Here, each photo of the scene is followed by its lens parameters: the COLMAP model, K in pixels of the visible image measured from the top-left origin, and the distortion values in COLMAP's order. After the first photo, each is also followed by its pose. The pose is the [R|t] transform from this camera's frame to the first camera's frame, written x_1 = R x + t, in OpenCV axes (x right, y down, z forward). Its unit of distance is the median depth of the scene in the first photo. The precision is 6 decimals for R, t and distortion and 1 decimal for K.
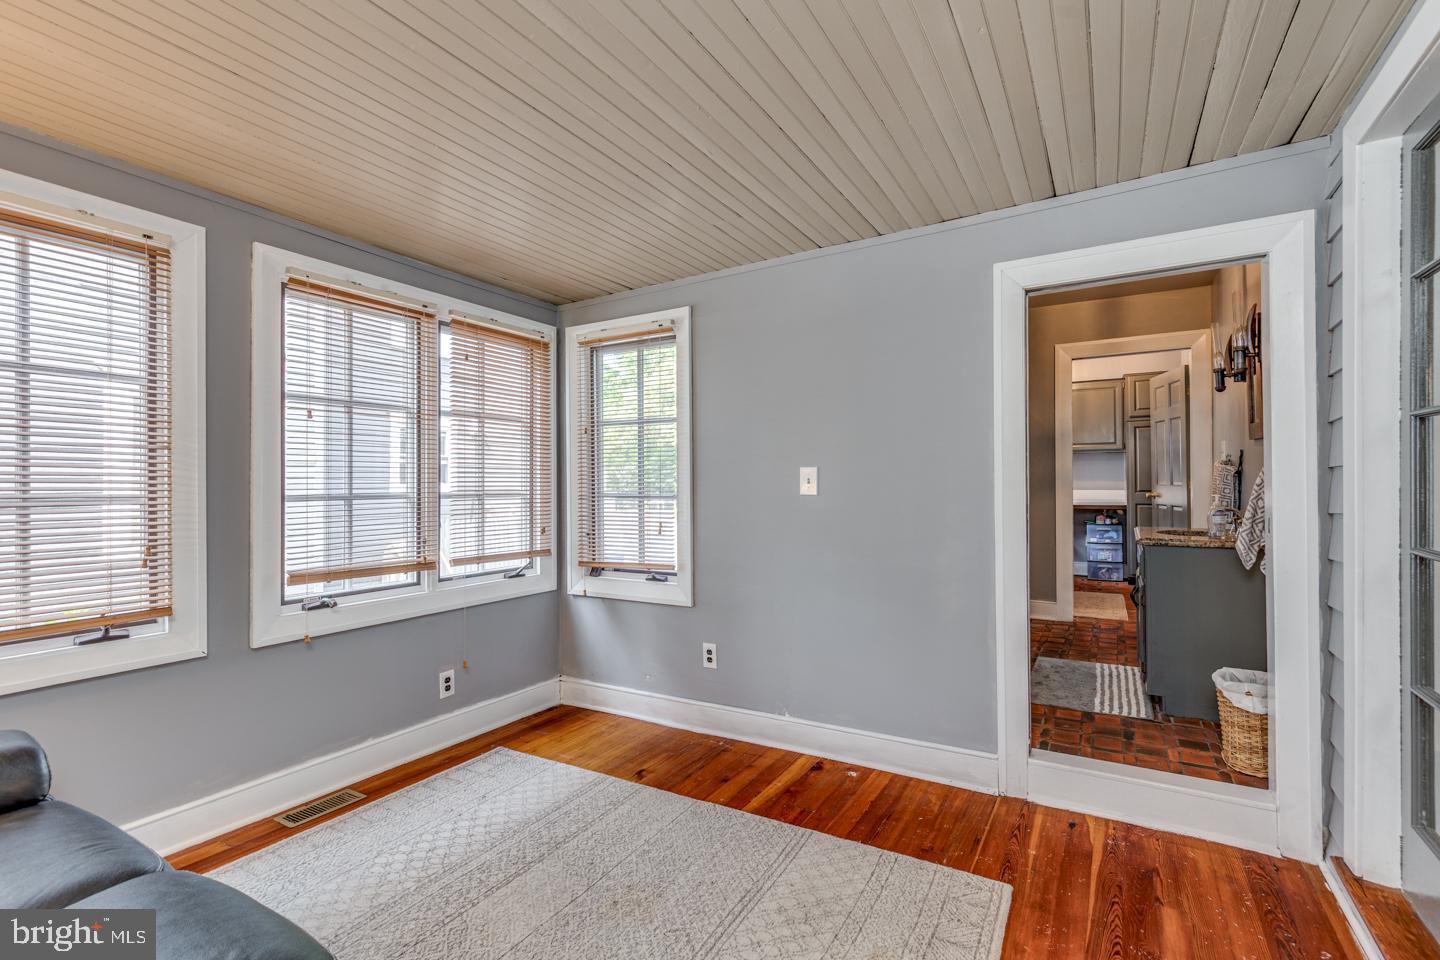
lens RADIAL K [[647.5, 0, 721.3], [0, 647.5, 480.6], [0, 0, 1]] dist [0.006519, -0.001863]
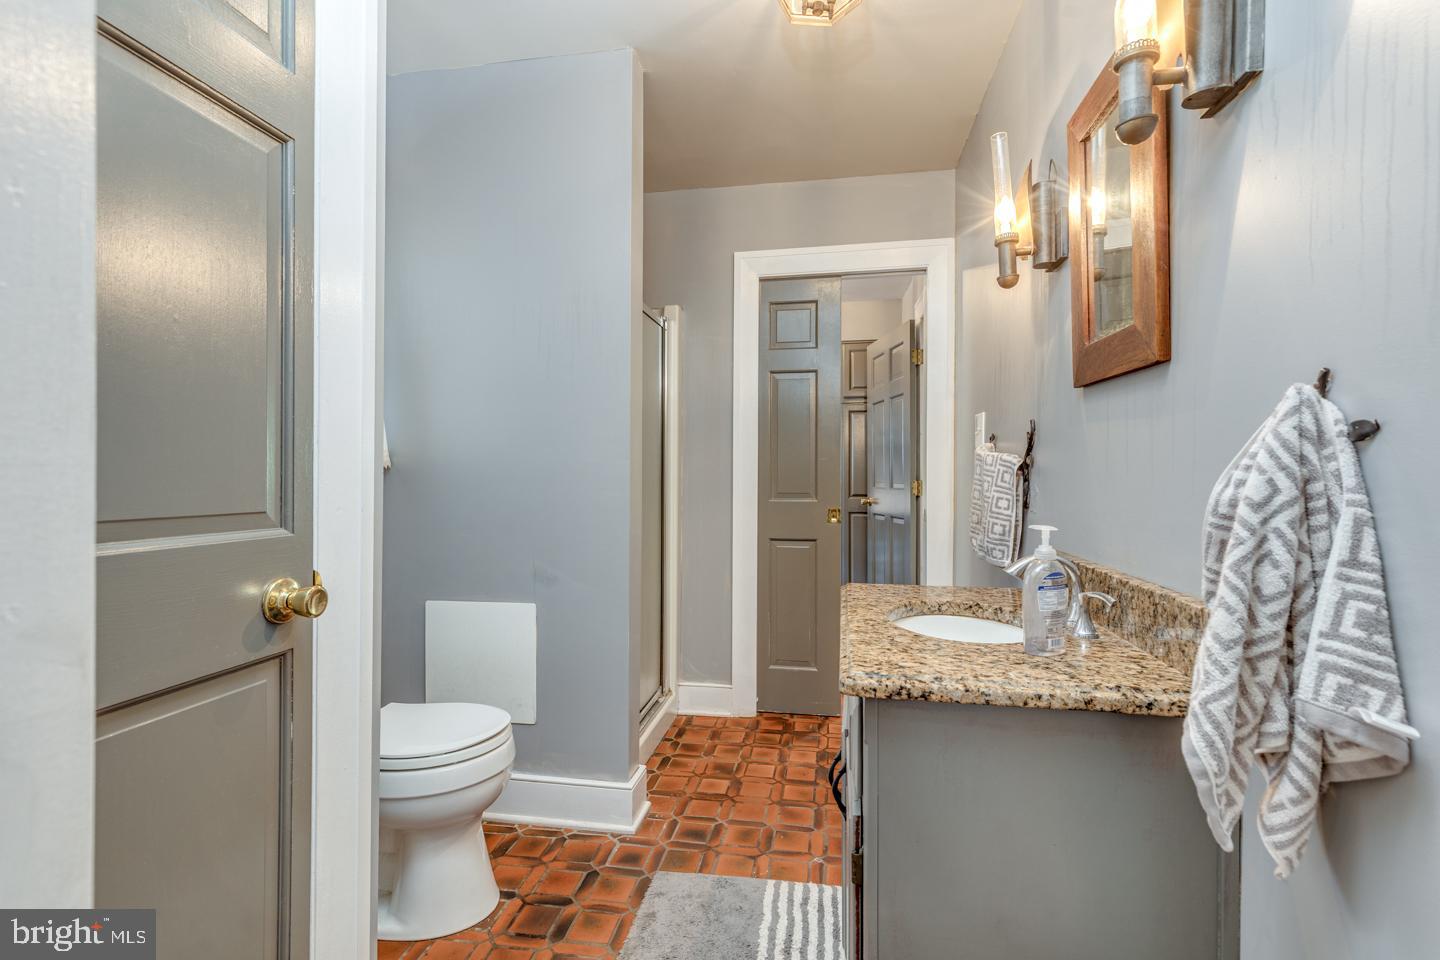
lens RADIAL K [[647.5, 0, 719.5], [0, 647.5, 483.2], [0, 0, 1]] dist [0.006519, -0.001863]
pose [[0.934193, 0.007708, 0.356685, 0.252776], [-0.008643, 0.999962, 0.001027, 0.000904], [-0.356664, -0.004042, 0.934224, 0.388526]]
